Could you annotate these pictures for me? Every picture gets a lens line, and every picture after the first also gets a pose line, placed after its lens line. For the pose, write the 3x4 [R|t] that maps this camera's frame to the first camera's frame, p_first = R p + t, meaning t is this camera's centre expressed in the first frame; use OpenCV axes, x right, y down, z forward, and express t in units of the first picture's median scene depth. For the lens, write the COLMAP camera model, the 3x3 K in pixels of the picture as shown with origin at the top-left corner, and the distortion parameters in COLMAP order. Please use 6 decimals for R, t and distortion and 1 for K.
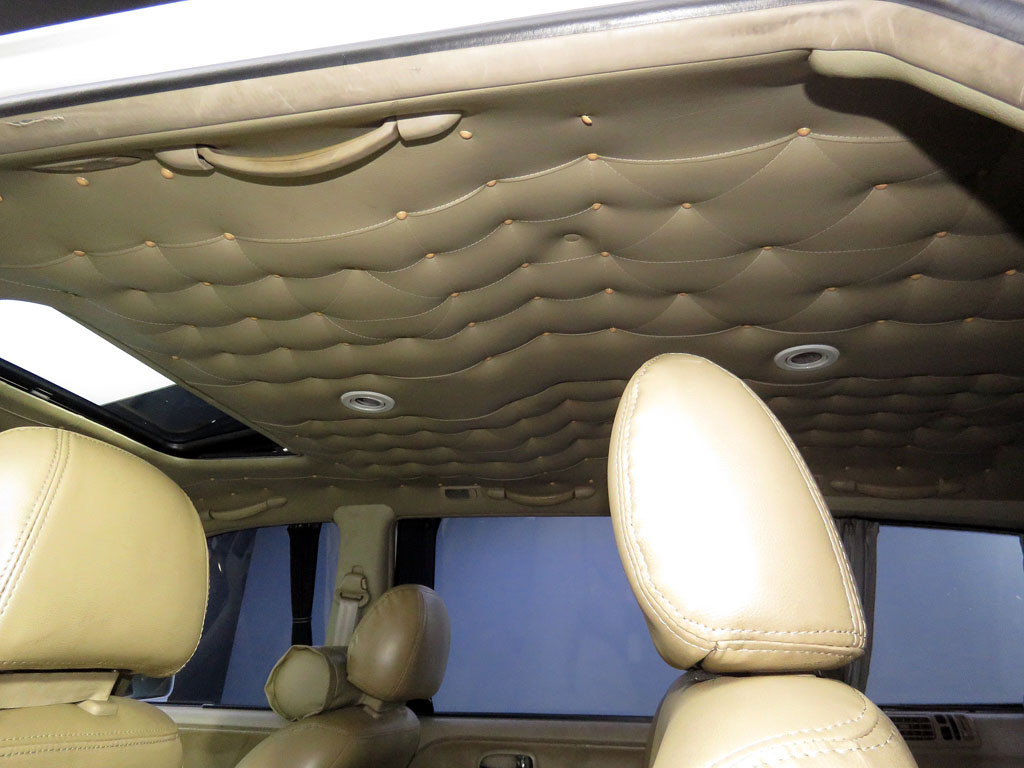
lens RADIAL K [[647.3, 0, 510.2], [0, 647.3, 386.6], [0, 0, 1]] dist [-0.001473, -0.001337]
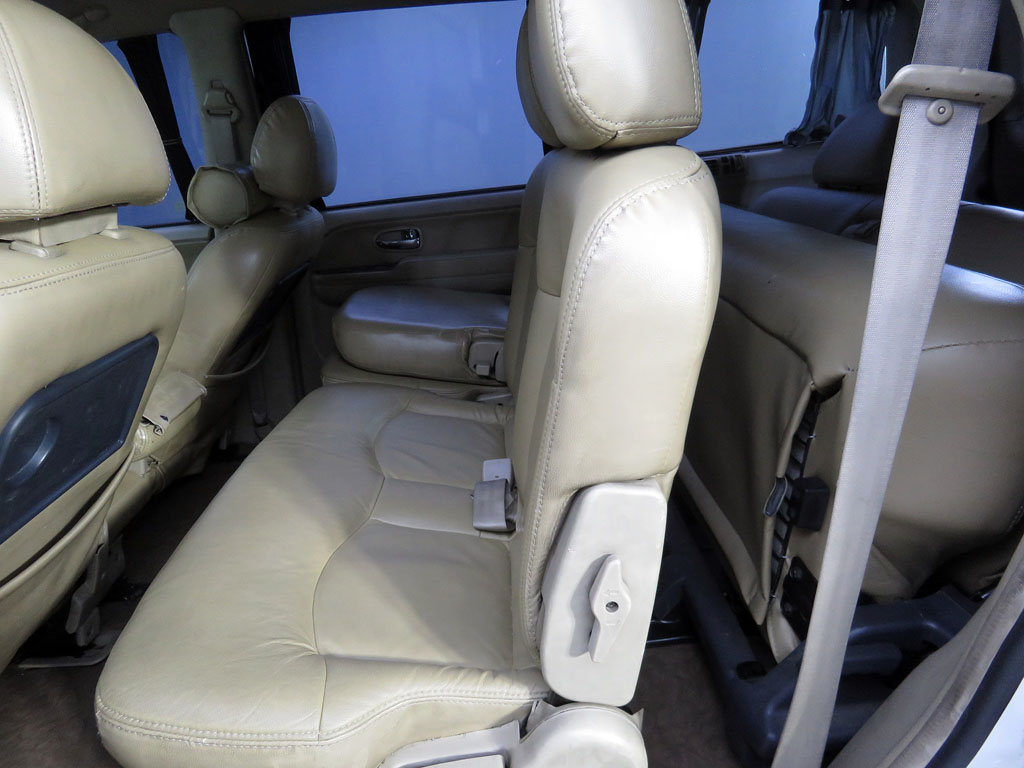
lens RADIAL K [[647.3, 0, 510.0], [0, 647.3, 384.0], [0, 0, 1]] dist [-0.001473, -0.001337]
pose [[0.965271, -0.185165, 0.184298, -0.107480], [0.008600, 0.727585, 0.685964, -0.077843], [-0.261109, -0.660556, 0.703909, -0.146917]]
